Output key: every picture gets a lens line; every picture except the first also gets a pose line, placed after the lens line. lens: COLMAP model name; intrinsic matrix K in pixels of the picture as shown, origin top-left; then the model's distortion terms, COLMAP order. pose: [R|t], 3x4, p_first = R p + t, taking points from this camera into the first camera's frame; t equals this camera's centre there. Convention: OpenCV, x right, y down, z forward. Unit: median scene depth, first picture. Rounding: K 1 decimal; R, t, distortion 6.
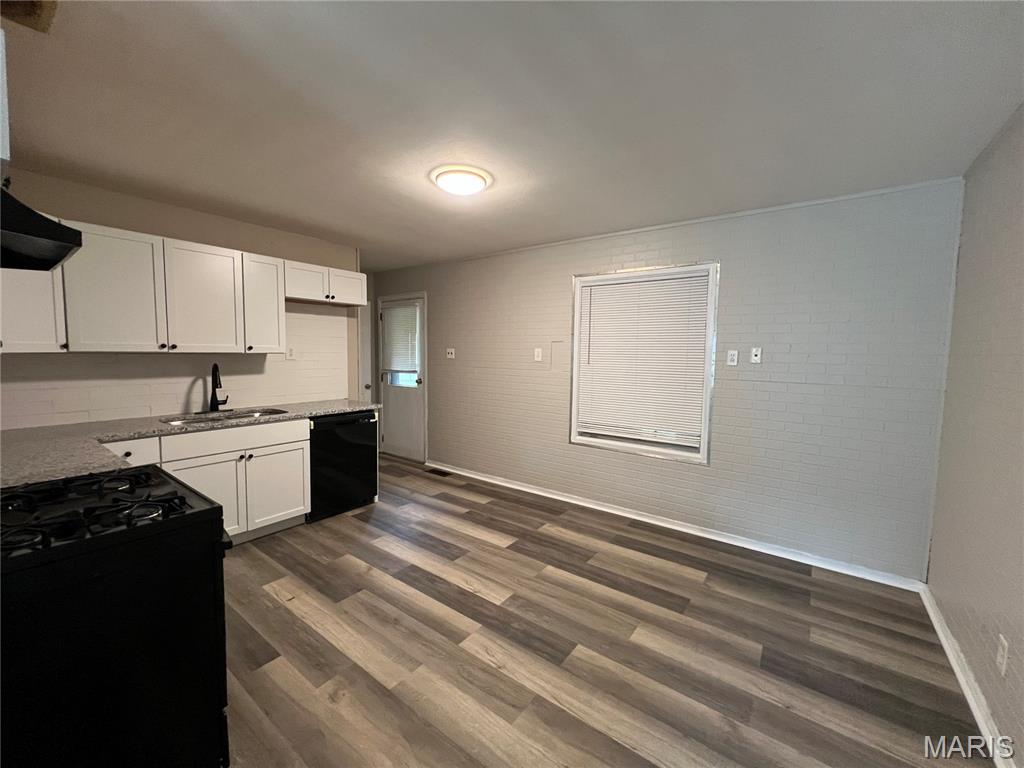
lens RADIAL K [[409.7, 0, 511.2], [0, 409.7, 382.5], [0, 0, 1]] dist [-0.001380, 0.000300]
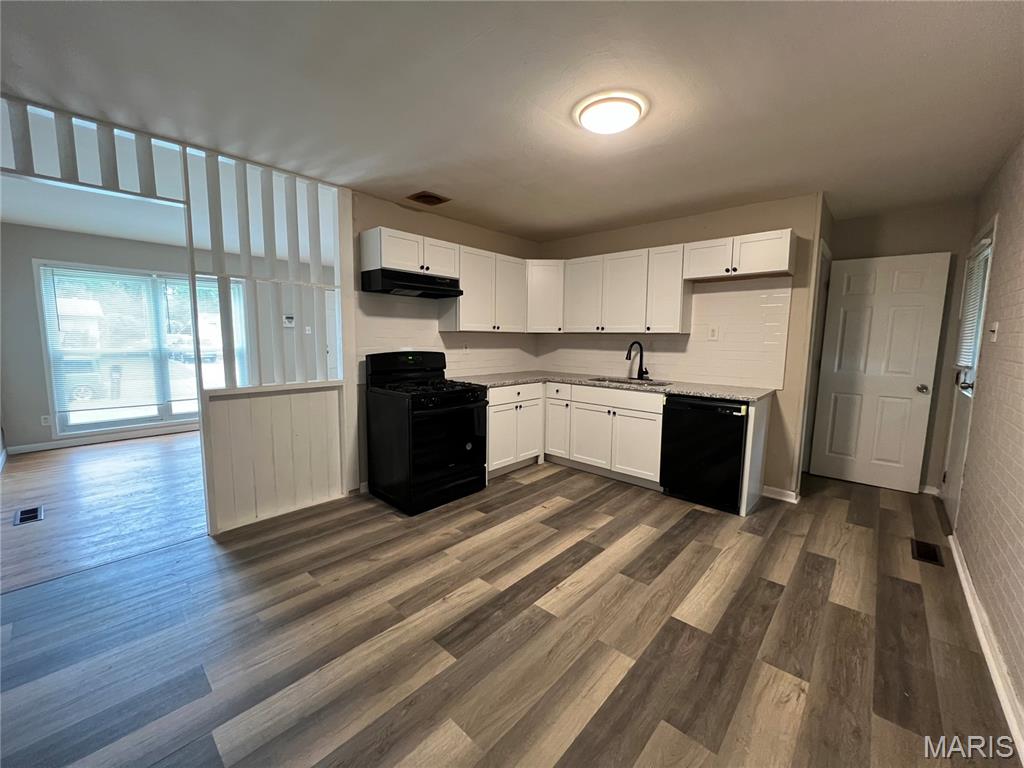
lens RADIAL K [[409.7, 0, 511.2], [0, 409.7, 382.5], [0, 0, 1]] dist [-0.001380, 0.000300]
pose [[-0.102154, 0.097698, -0.989959, 0.650421], [-0.085806, 0.990591, 0.106615, -0.022838], [0.991061, 0.095835, -0.092810, 0.786740]]
